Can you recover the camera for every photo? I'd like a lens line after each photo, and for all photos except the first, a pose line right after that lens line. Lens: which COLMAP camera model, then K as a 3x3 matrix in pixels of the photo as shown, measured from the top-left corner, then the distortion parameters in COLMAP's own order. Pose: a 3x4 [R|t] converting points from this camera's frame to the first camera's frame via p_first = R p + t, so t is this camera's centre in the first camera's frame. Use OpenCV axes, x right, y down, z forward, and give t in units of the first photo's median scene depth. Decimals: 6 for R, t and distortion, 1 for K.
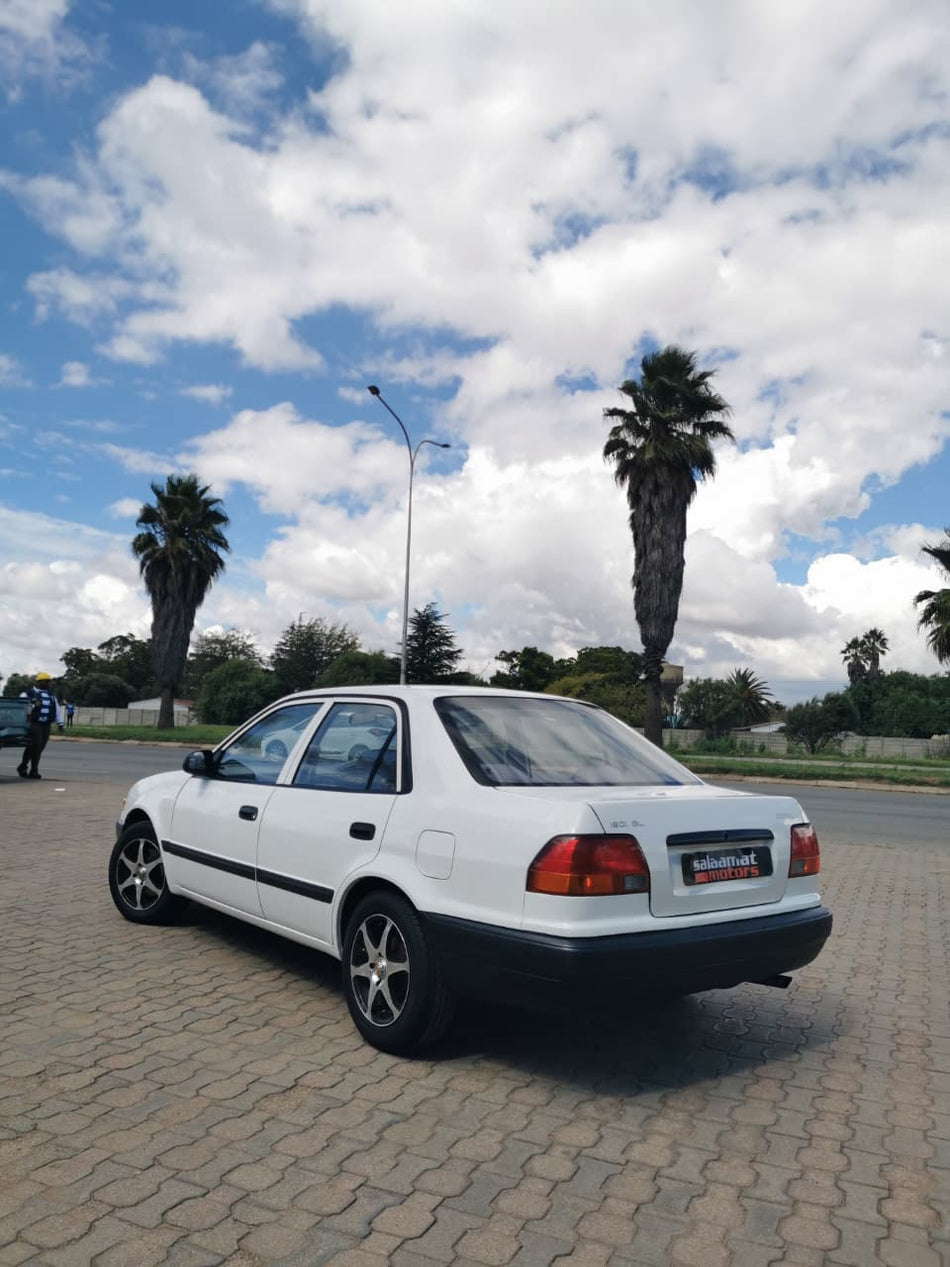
lens RADIAL K [[984.5, 0, 456.1], [0, 984.5, 632.1], [0, 0, 1]] dist [0.005015, -0.006133]
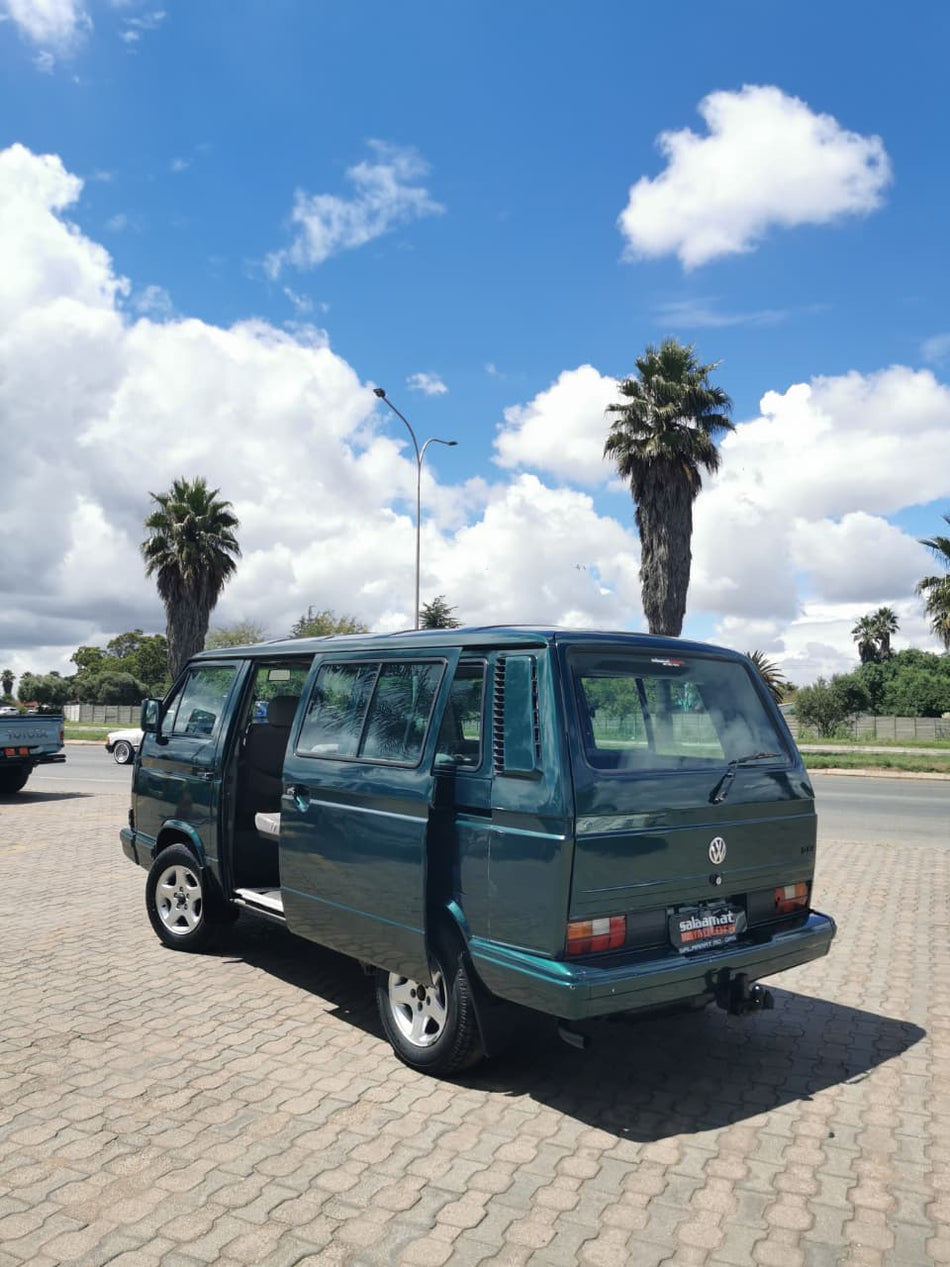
lens RADIAL K [[987.8, 0, 454.3], [0, 987.8, 633.5], [0, 0, 1]] dist [0.007081, -0.009329]
pose [[0.999579, -0.026903, -0.010907, -0.017714], [0.027066, 0.999520, 0.015085, -0.093490], [0.010496, -0.015374, 0.999827, -0.143615]]
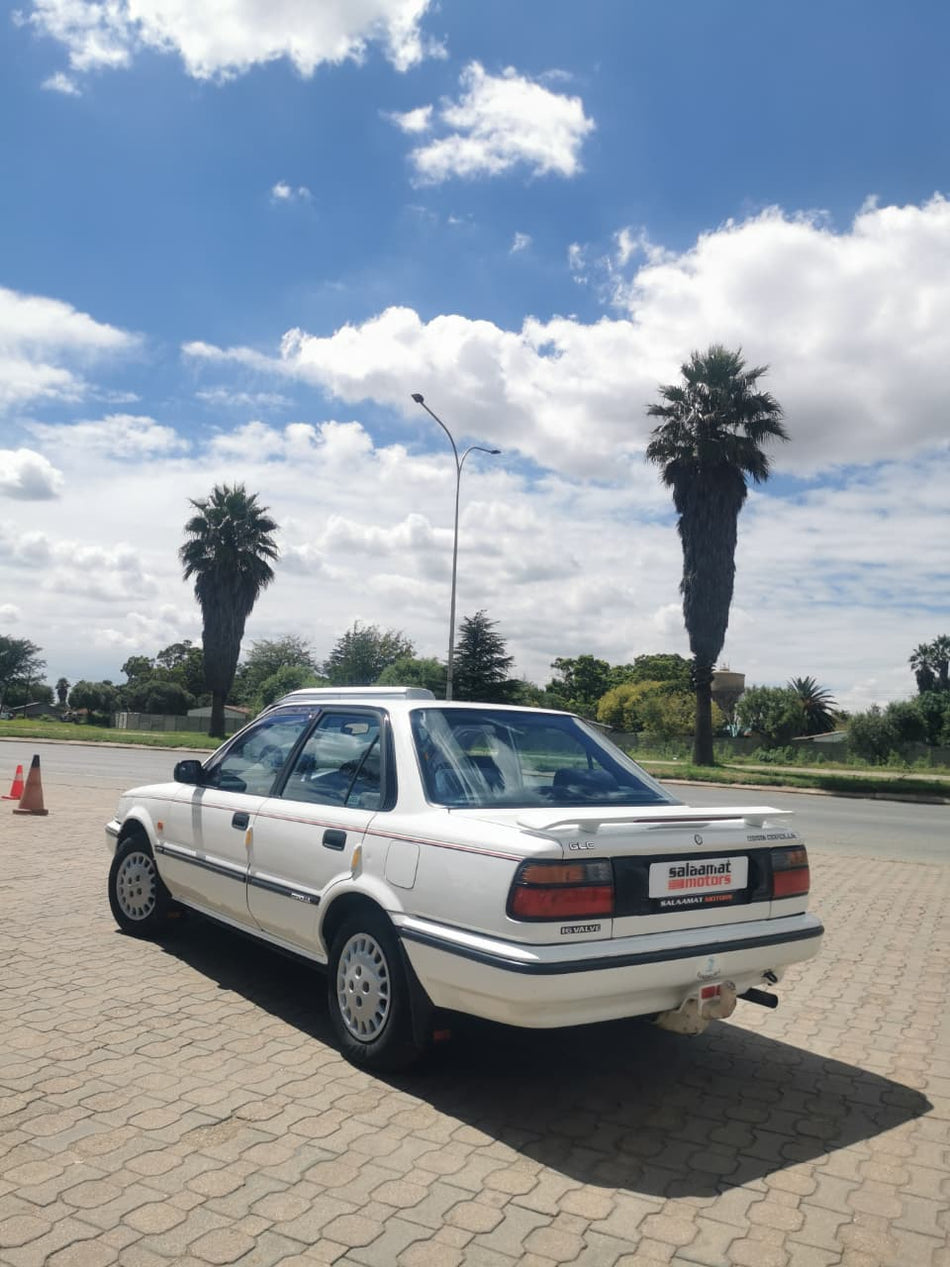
lens RADIAL K [[987.8, 0, 454.3], [0, 987.8, 633.5], [0, 0, 1]] dist [0.007081, -0.009329]
pose [[0.998154, -0.003120, -0.060654, 0.093253], [0.002745, 0.999977, -0.006279, -0.001734], [0.060672, 0.006101, 0.998139, 0.042070]]
